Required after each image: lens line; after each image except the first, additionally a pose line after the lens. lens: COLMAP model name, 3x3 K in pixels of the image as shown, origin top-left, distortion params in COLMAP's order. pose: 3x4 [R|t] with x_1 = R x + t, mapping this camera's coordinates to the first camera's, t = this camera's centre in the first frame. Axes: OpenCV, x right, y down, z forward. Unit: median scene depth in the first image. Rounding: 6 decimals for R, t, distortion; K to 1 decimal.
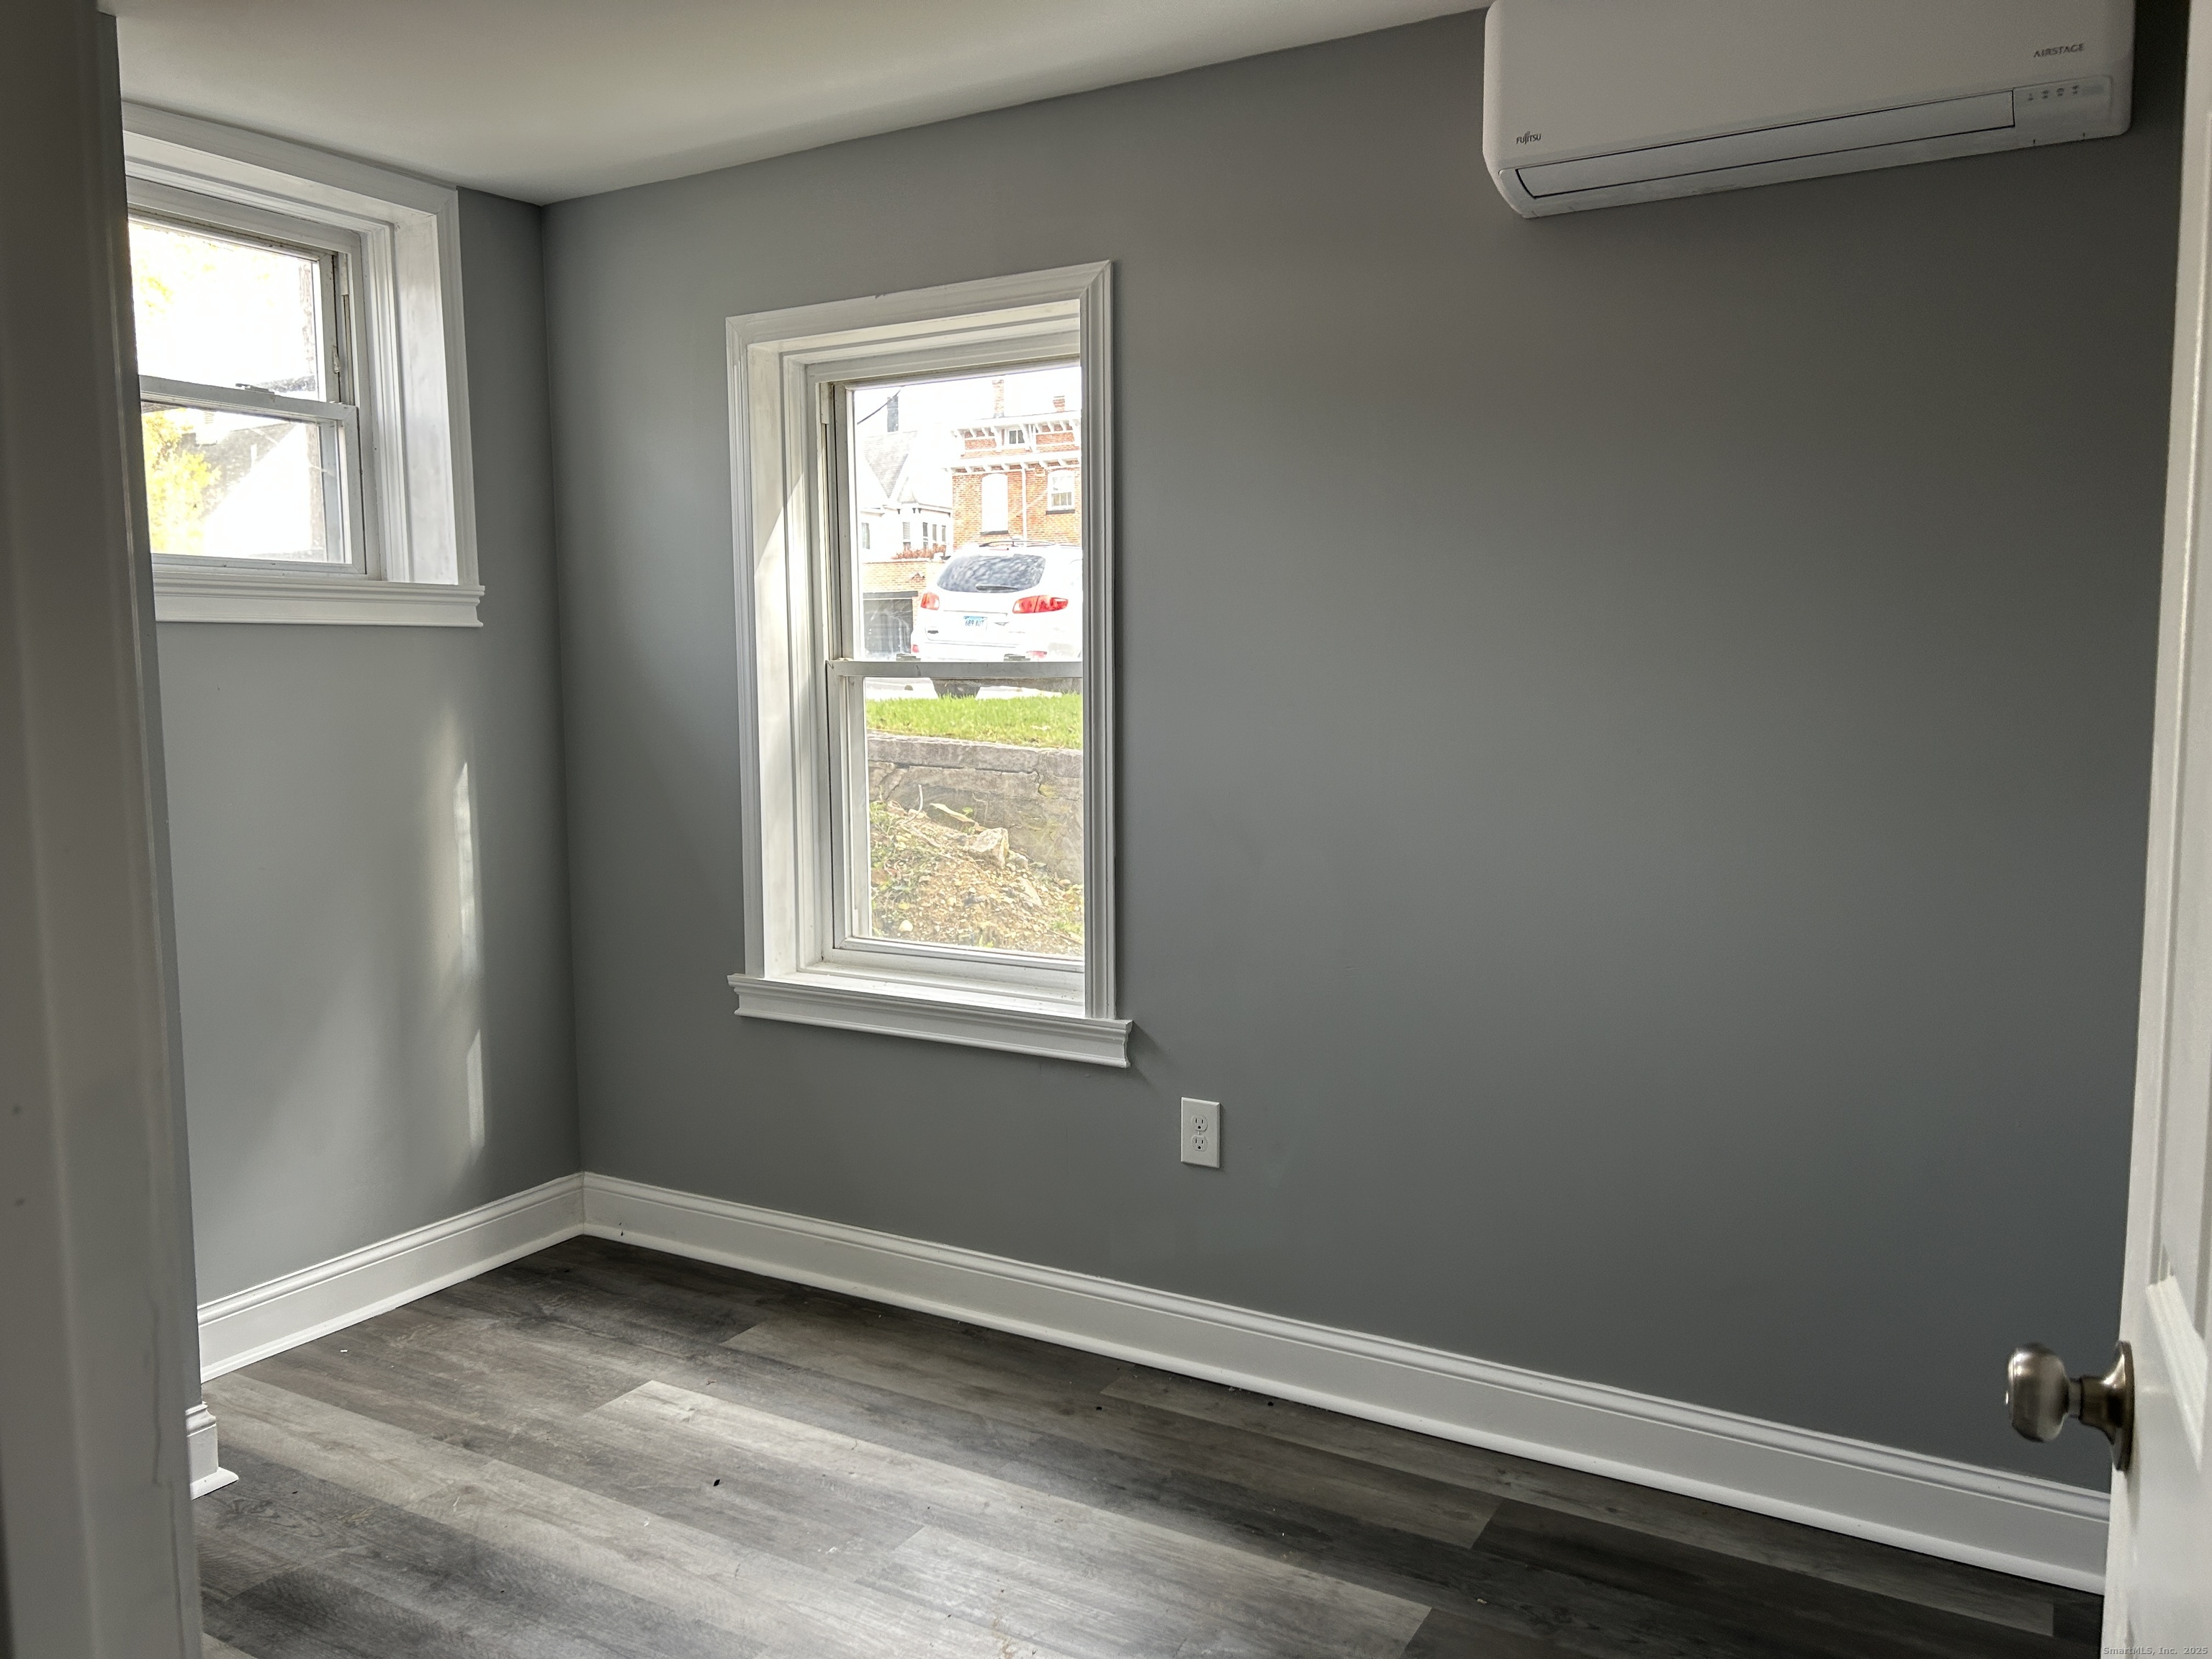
lens RADIAL K [[1657.7, 0, 1106.0], [0, 1657.7, 829.5], [0, 0, 1]] dist [0.088362, -0.114602]
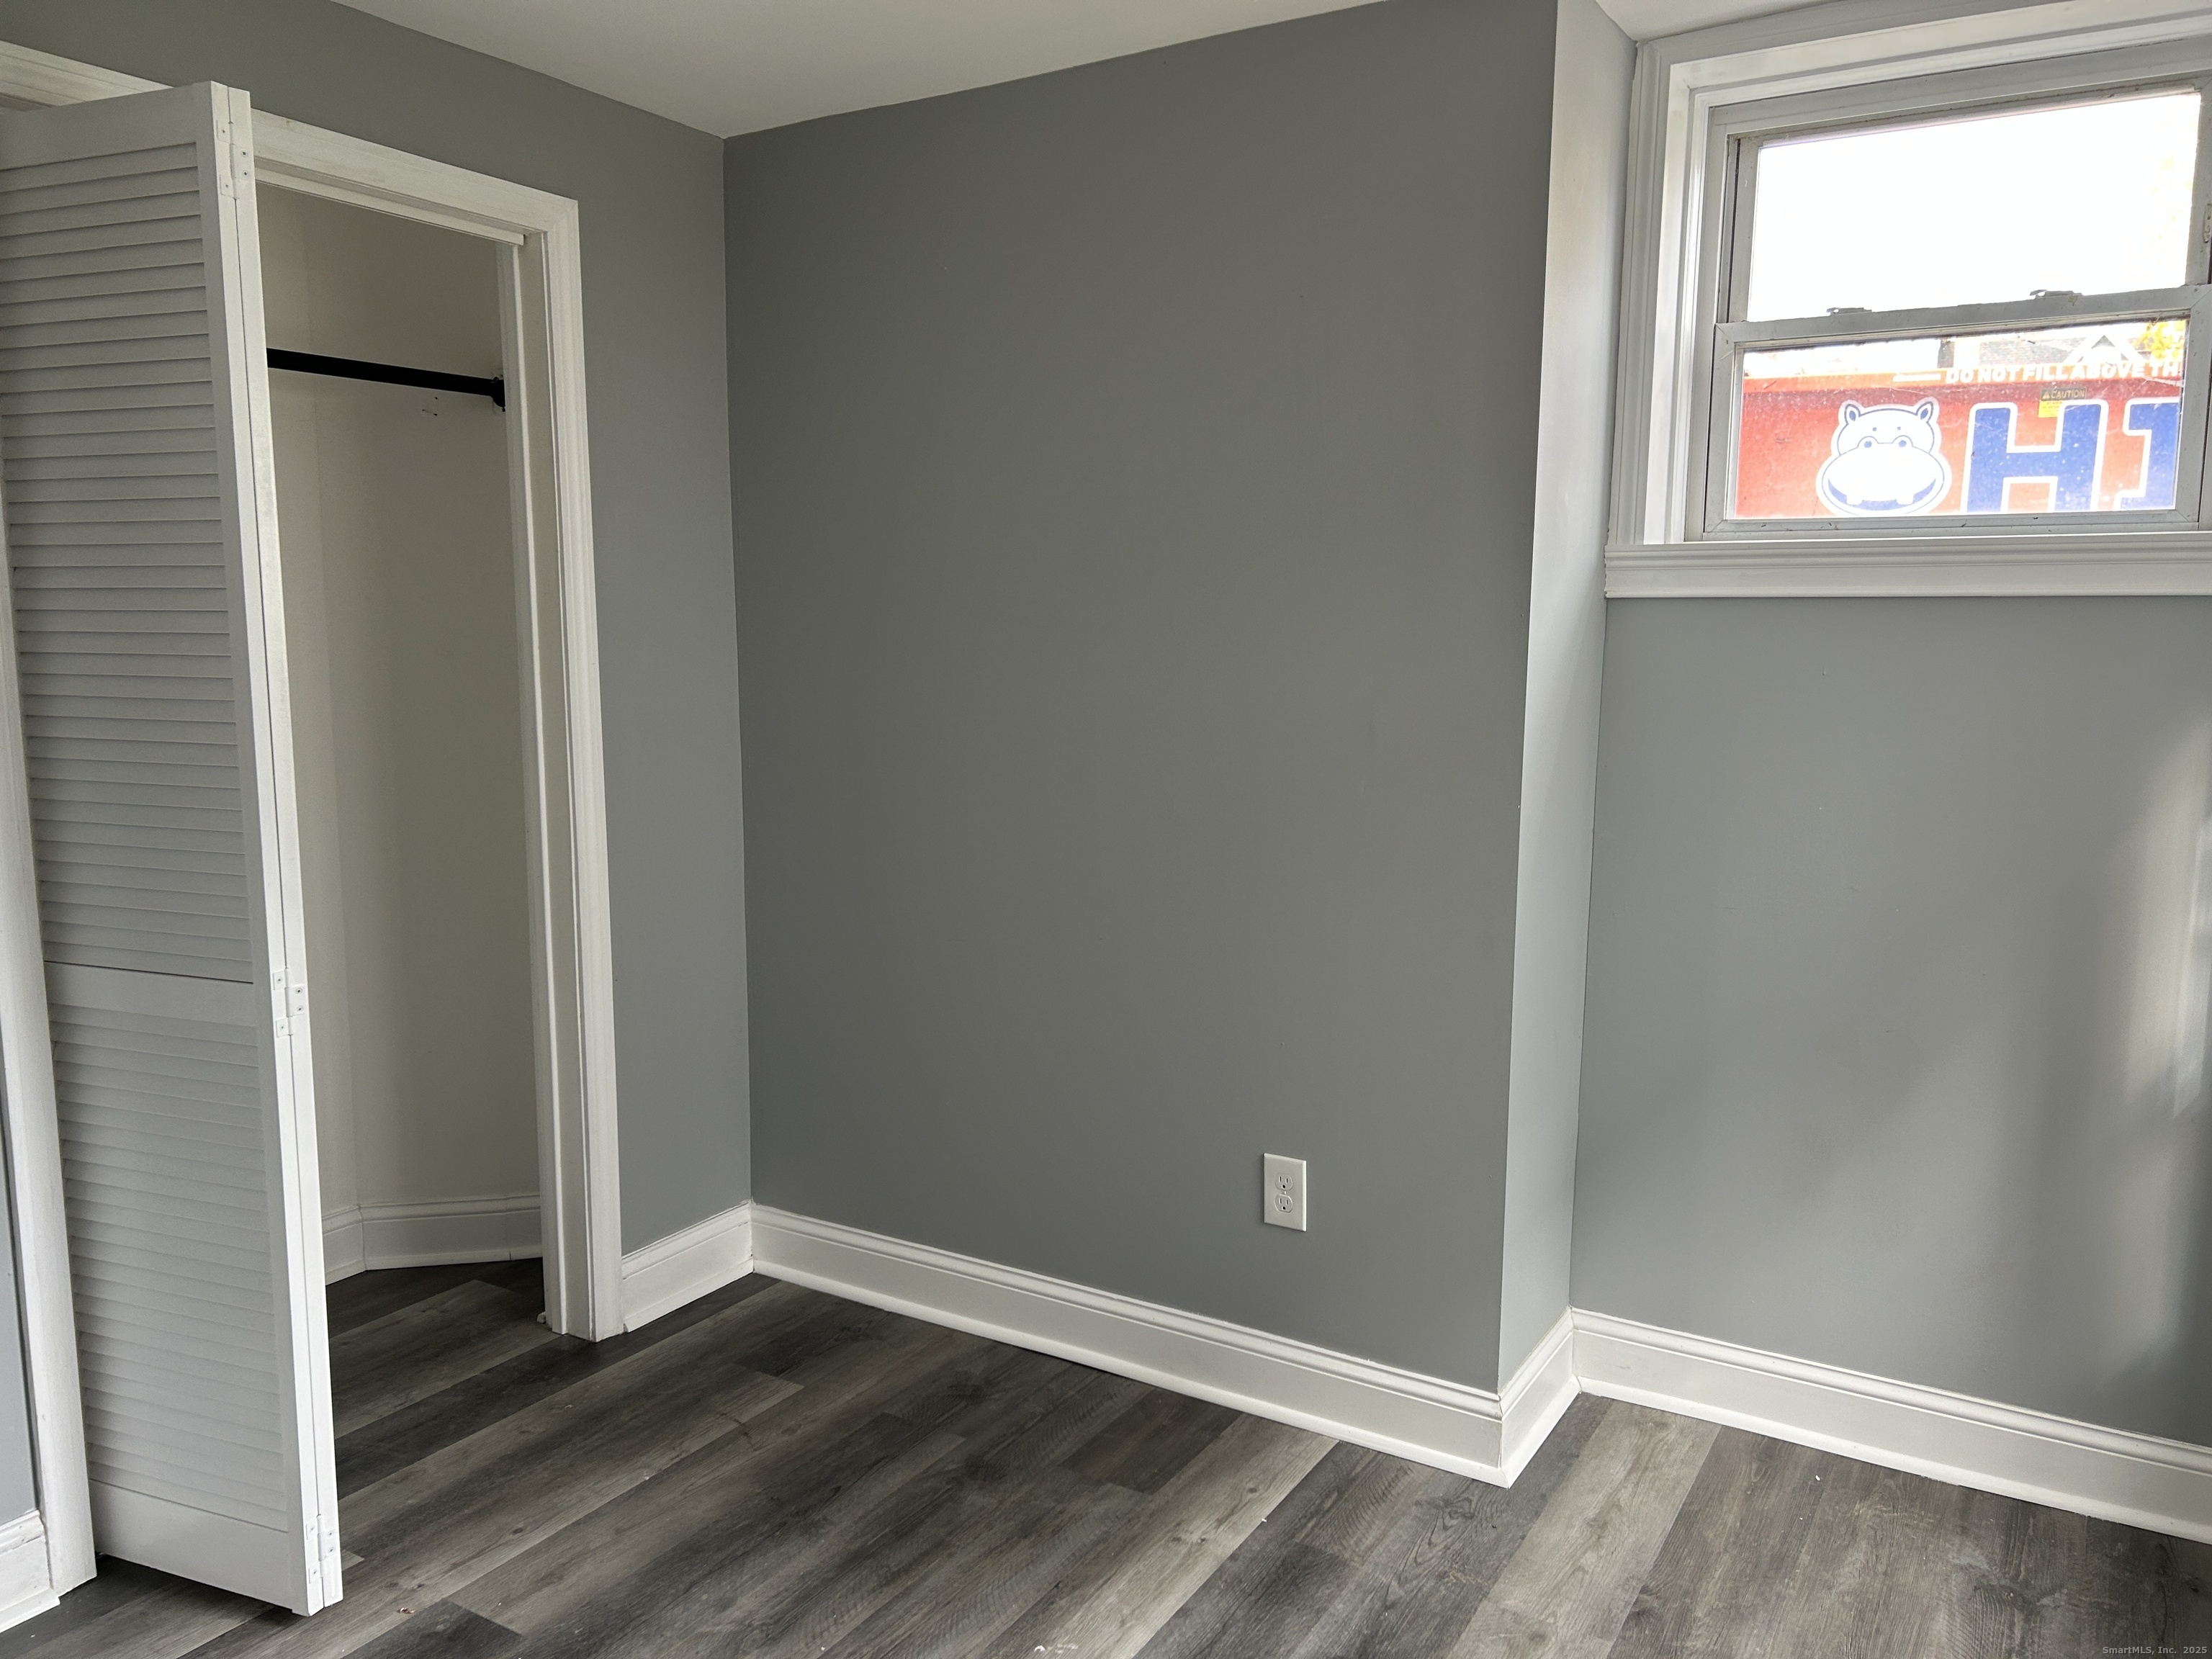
lens RADIAL K [[1657.7, 0, 1106.0], [0, 1657.7, 829.5], [0, 0, 1]] dist [0.088362, -0.114602]
pose [[-0.030801, 0.128649, -0.991212, 0.348644], [-0.113378, 0.984832, 0.131344, -0.074899], [0.993074, 0.116427, -0.015748, 0.655649]]
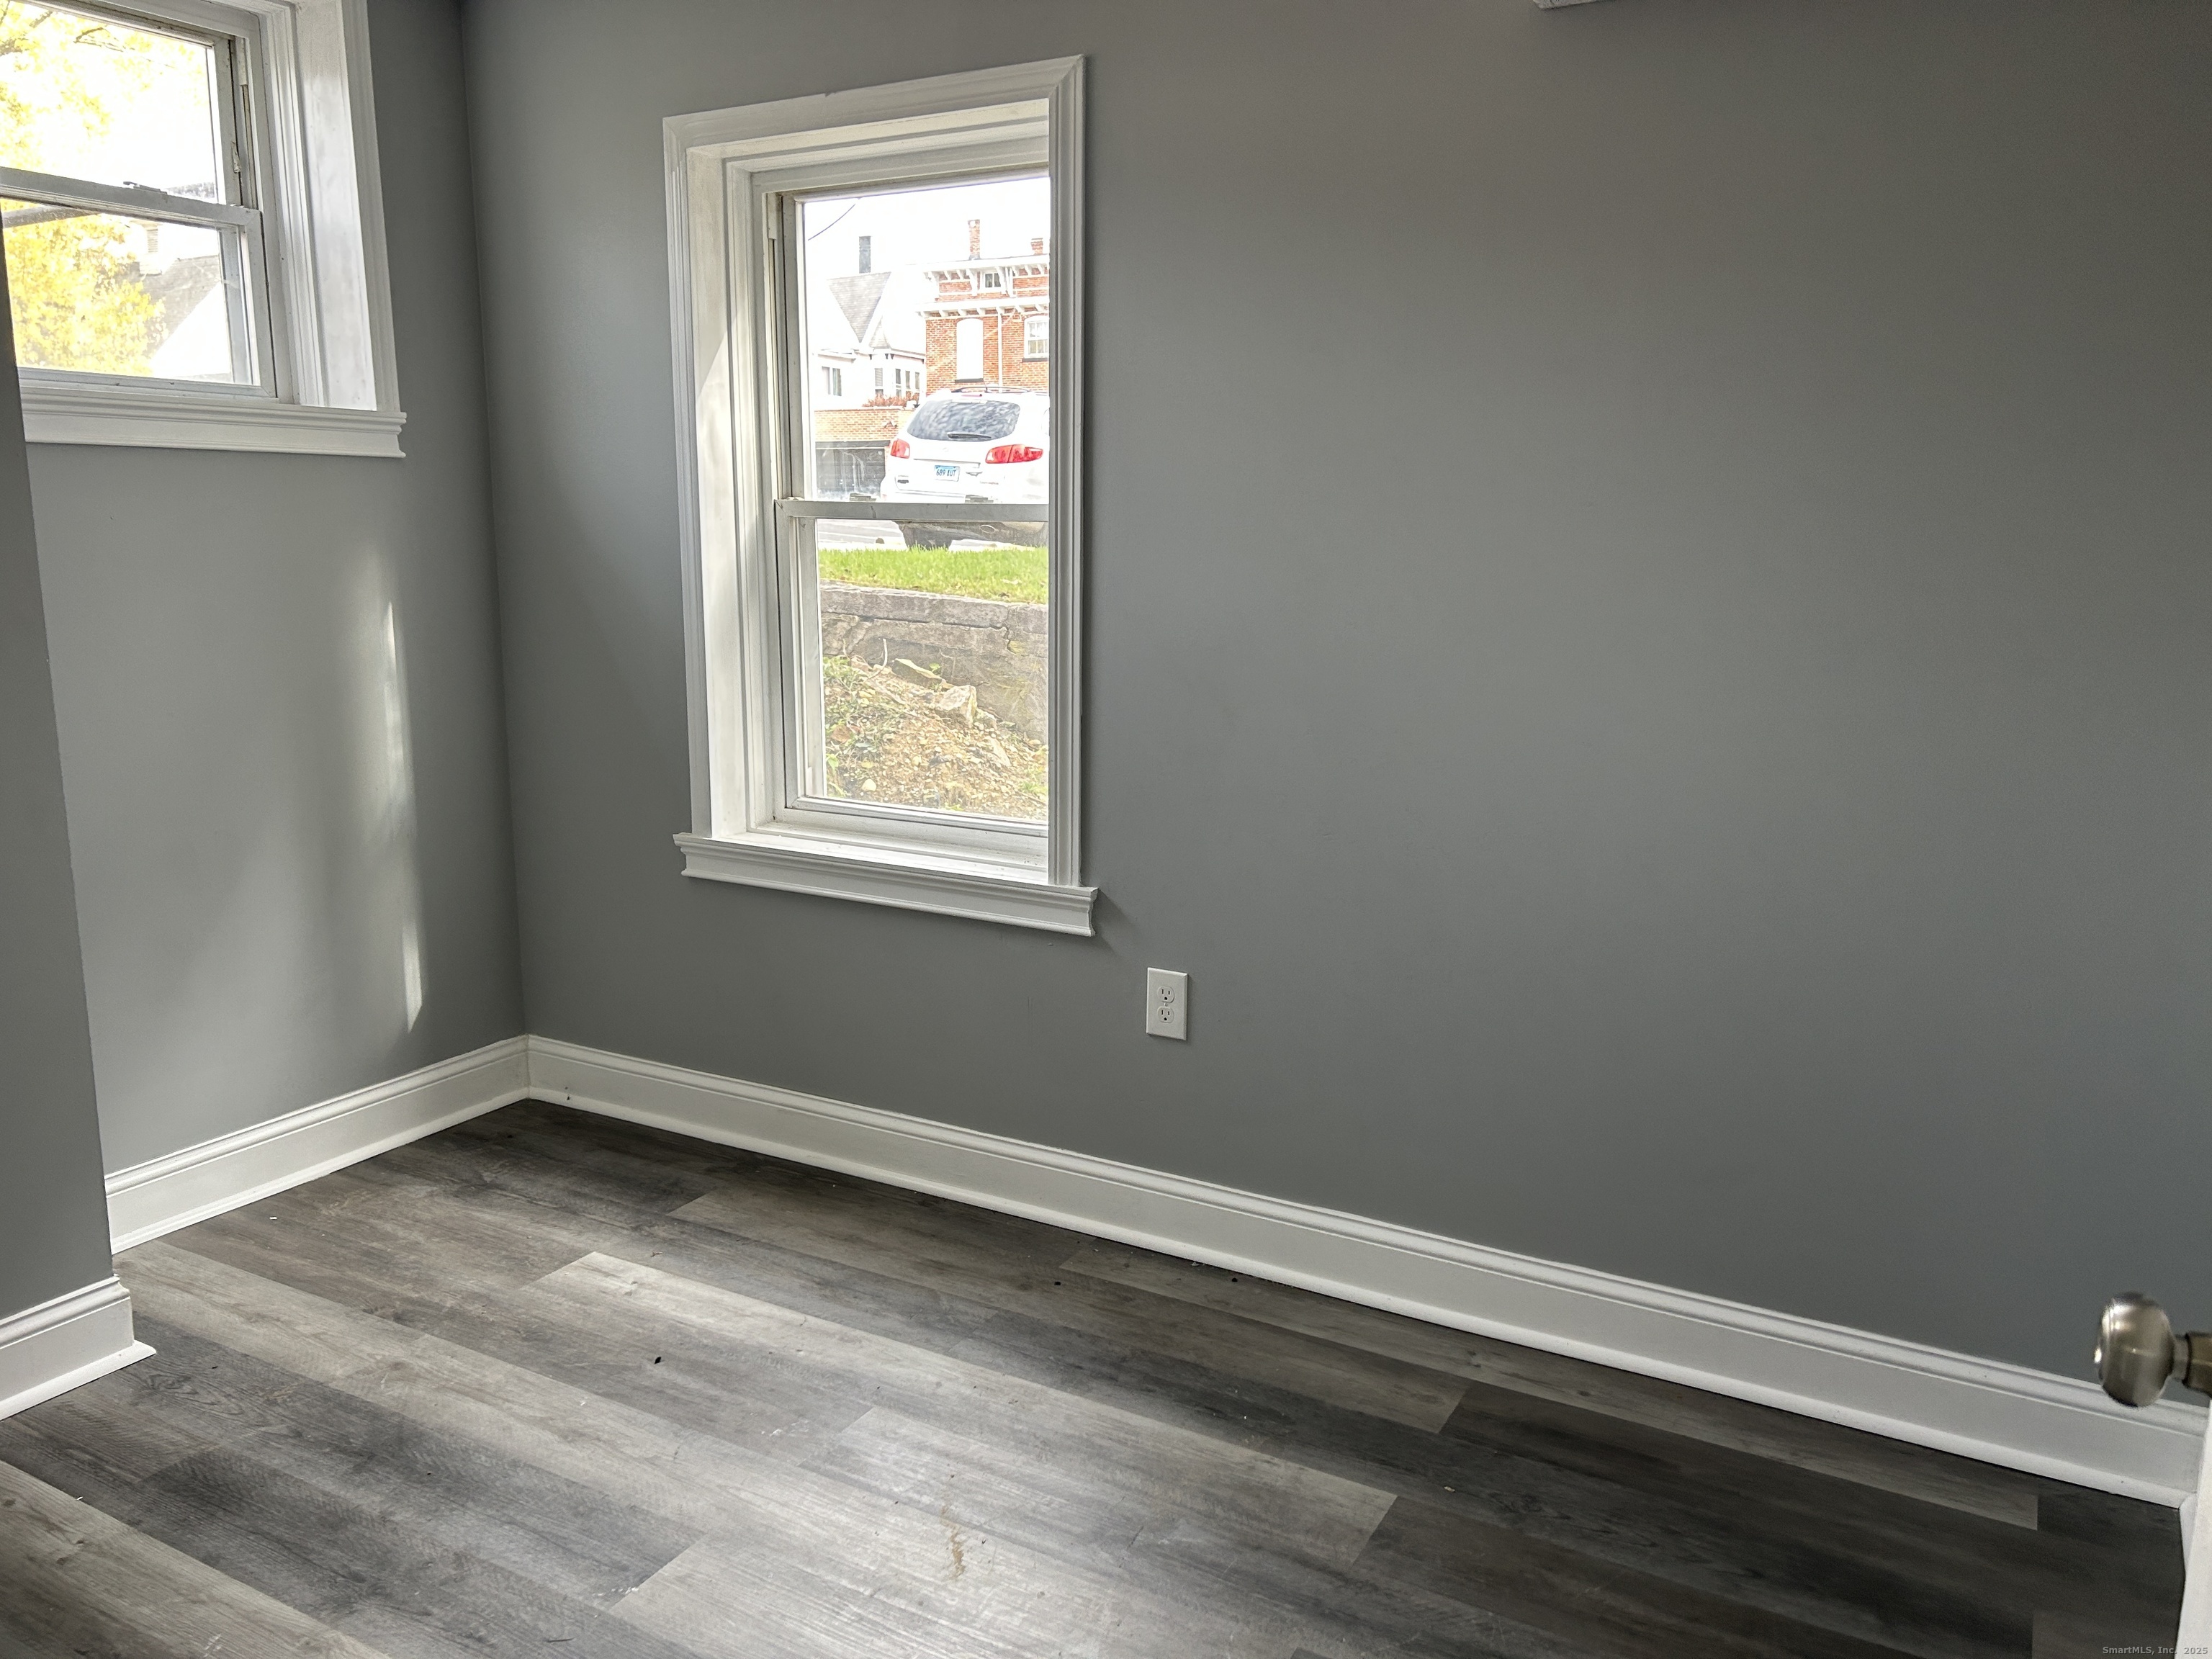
lens RADIAL K [[1657.7, 0, 1106.0], [0, 1657.7, 829.5], [0, 0, 1]] dist [0.088362, -0.114602]
pose [[0.999817, 0.011121, 0.015591, 0.005474], [-0.012384, 0.996438, 0.083418, 0.002456], [-0.014608, -0.083595, 0.996393, 0.056125]]
